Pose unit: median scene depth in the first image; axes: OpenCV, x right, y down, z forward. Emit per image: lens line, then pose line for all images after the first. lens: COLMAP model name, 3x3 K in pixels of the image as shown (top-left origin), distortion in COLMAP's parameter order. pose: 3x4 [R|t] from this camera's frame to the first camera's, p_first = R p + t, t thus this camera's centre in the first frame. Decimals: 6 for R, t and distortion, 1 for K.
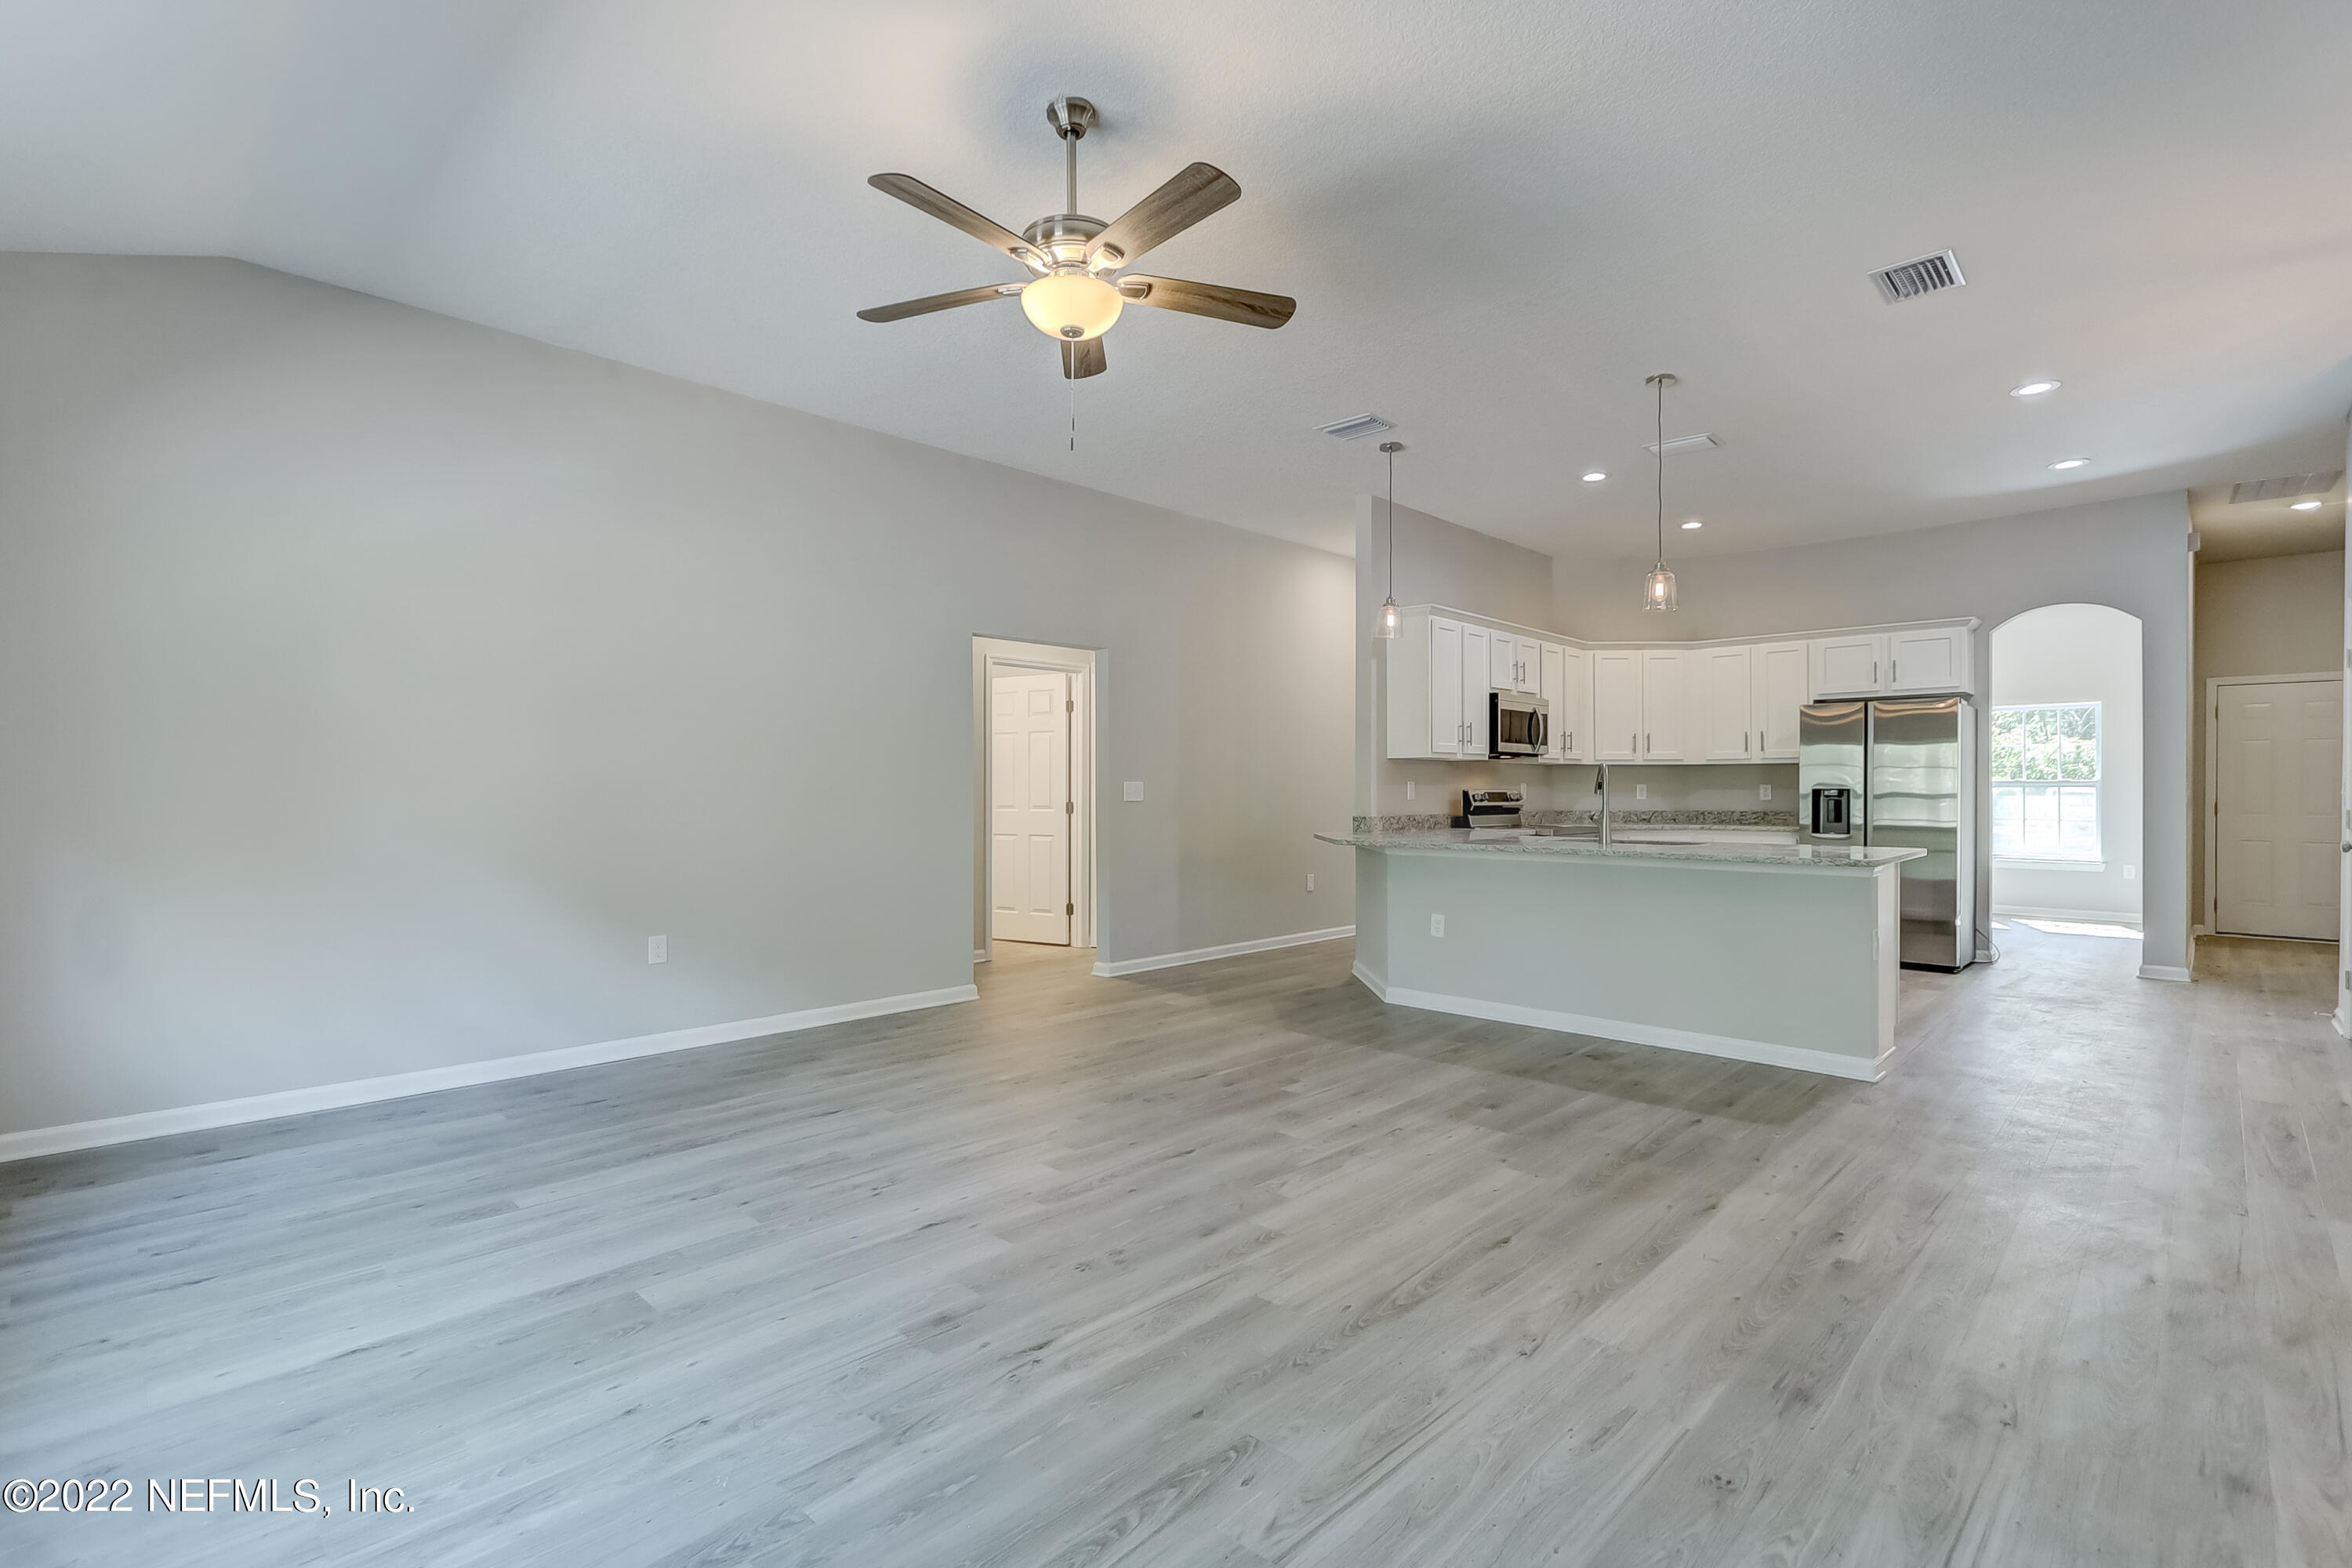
lens RADIAL K [[1081.2, 0, 1168.9], [0, 1081.2, 792.8], [0, 0, 1]] dist [-0.003049, 0.001141]
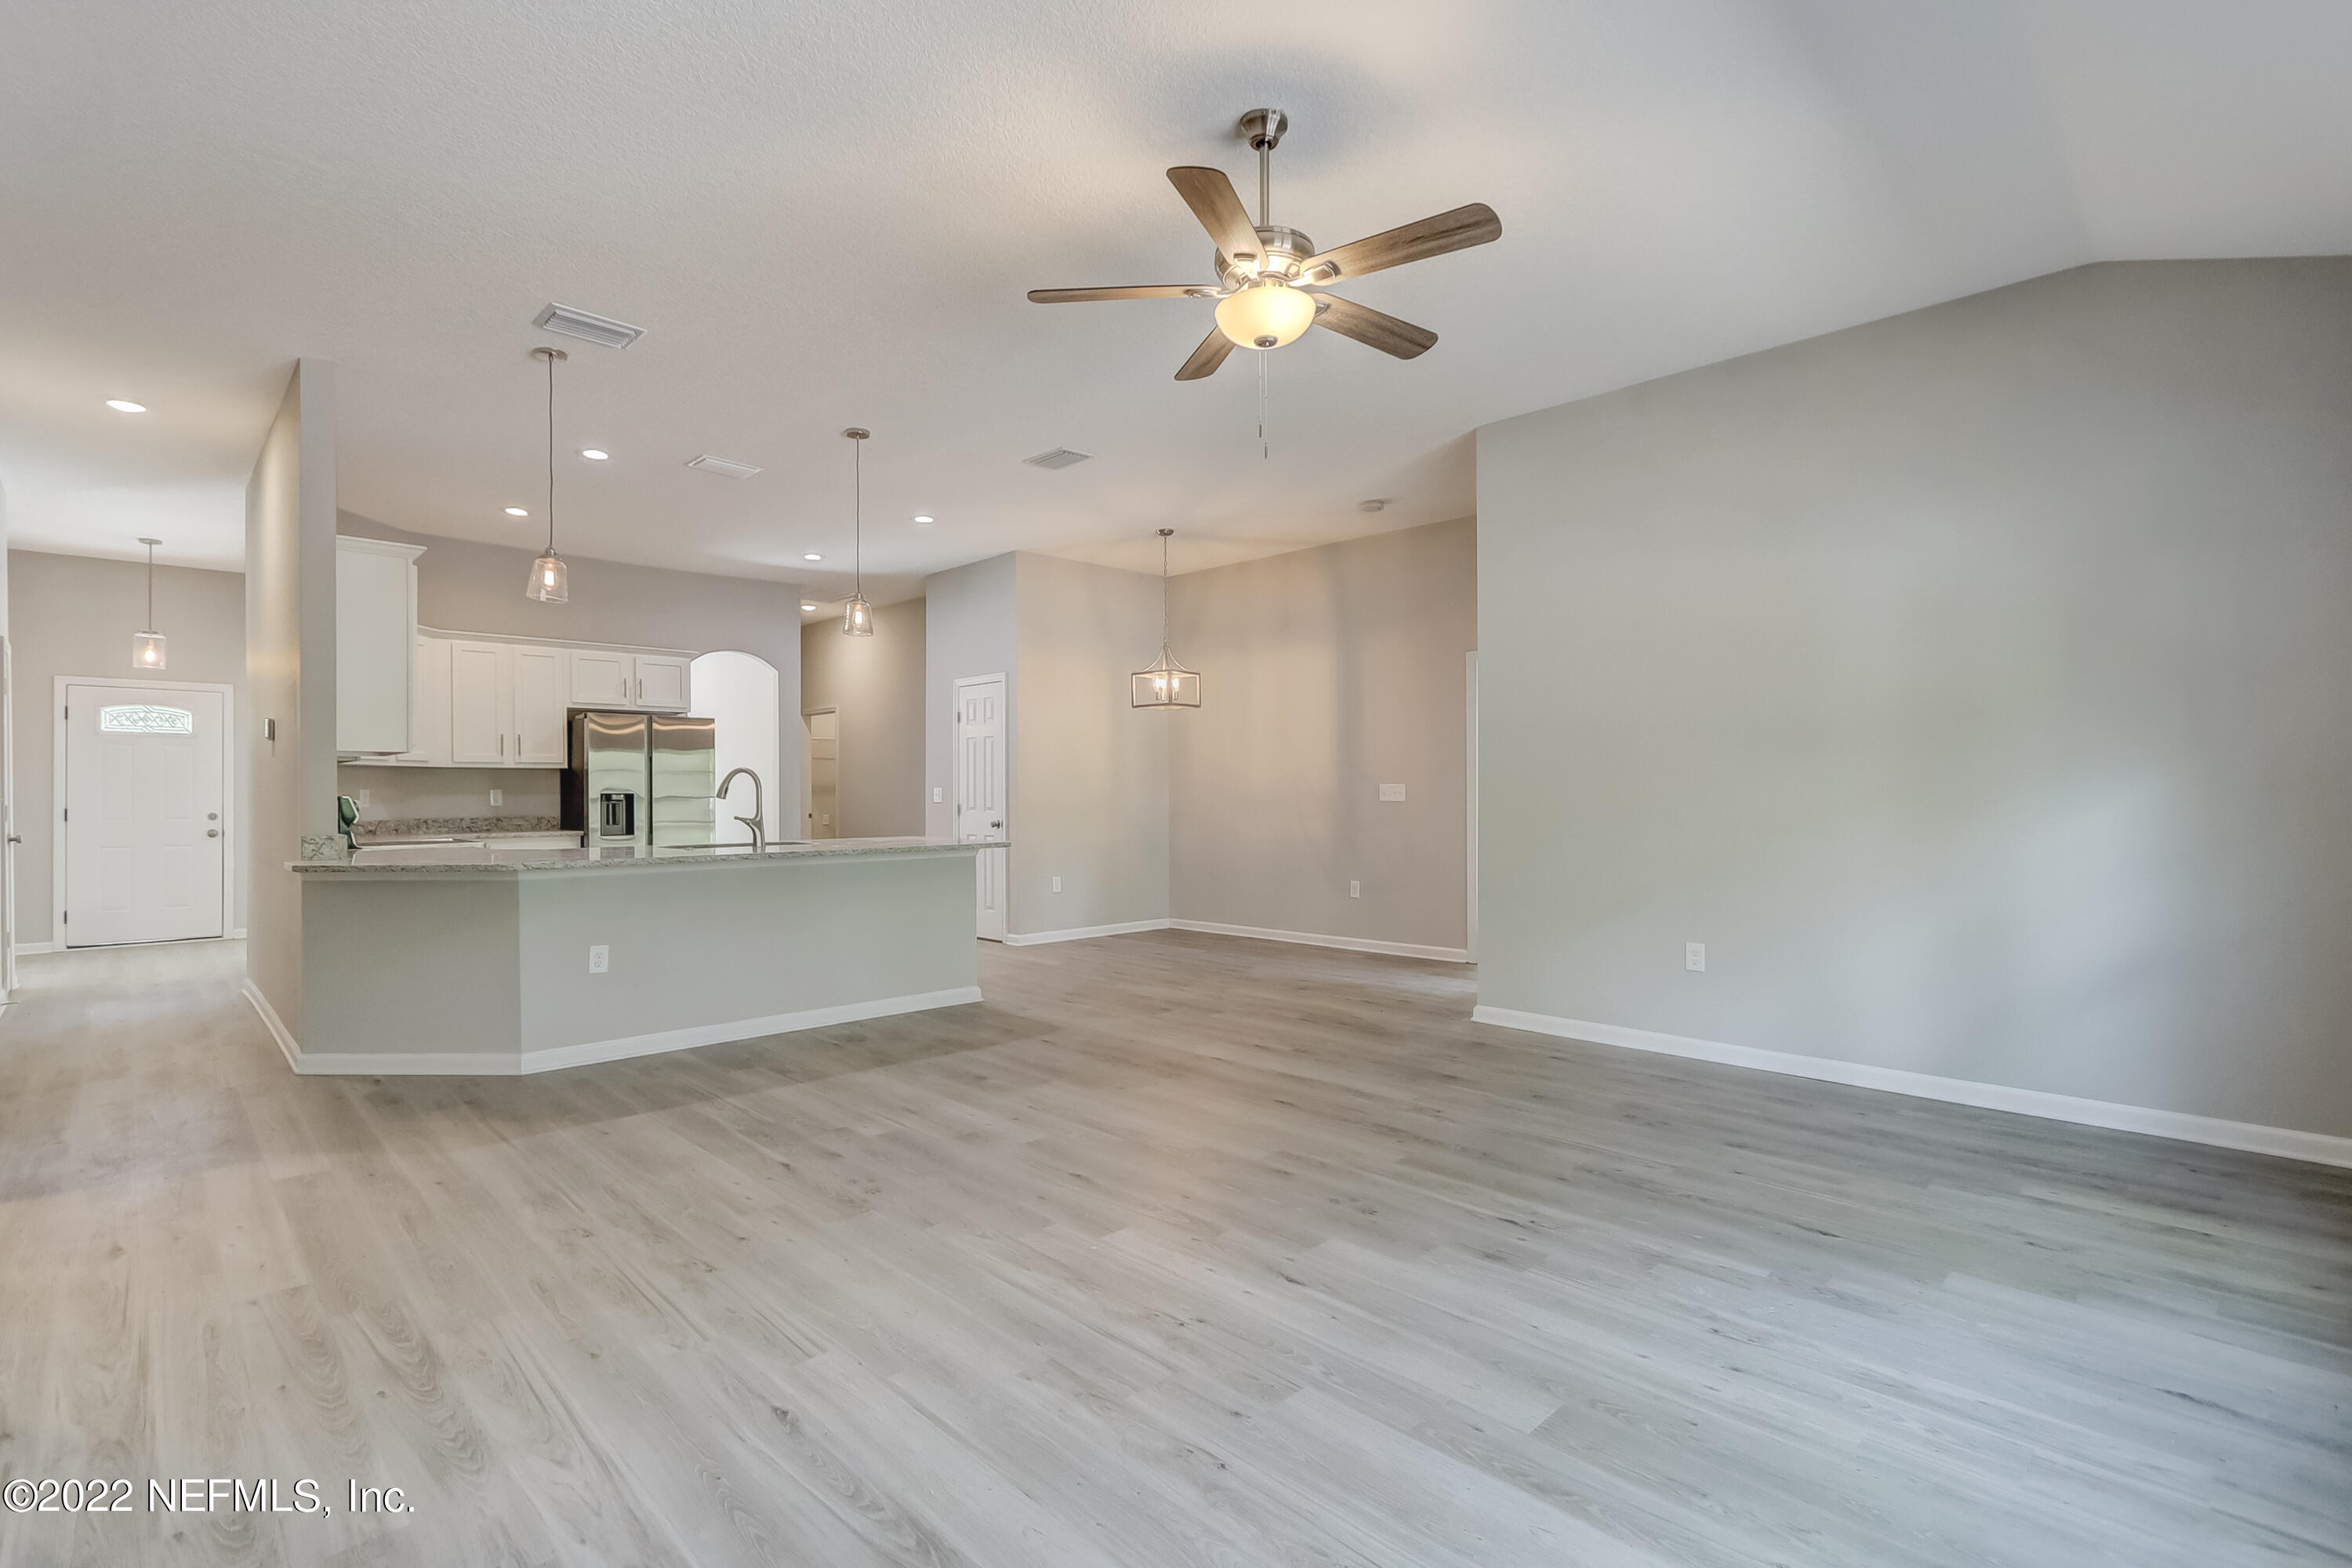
lens RADIAL K [[1077.3, 0, 1166.5], [0, 1077.3, 789.7], [0, 0, 1]] dist [-0.003677, 0.000817]
pose [[0.027765, 0.000893, 0.999614, -0.483827], [0.007025, 0.999975, -0.001089, -0.002503], [-0.999590, 0.007053, 0.027758, 0.467225]]
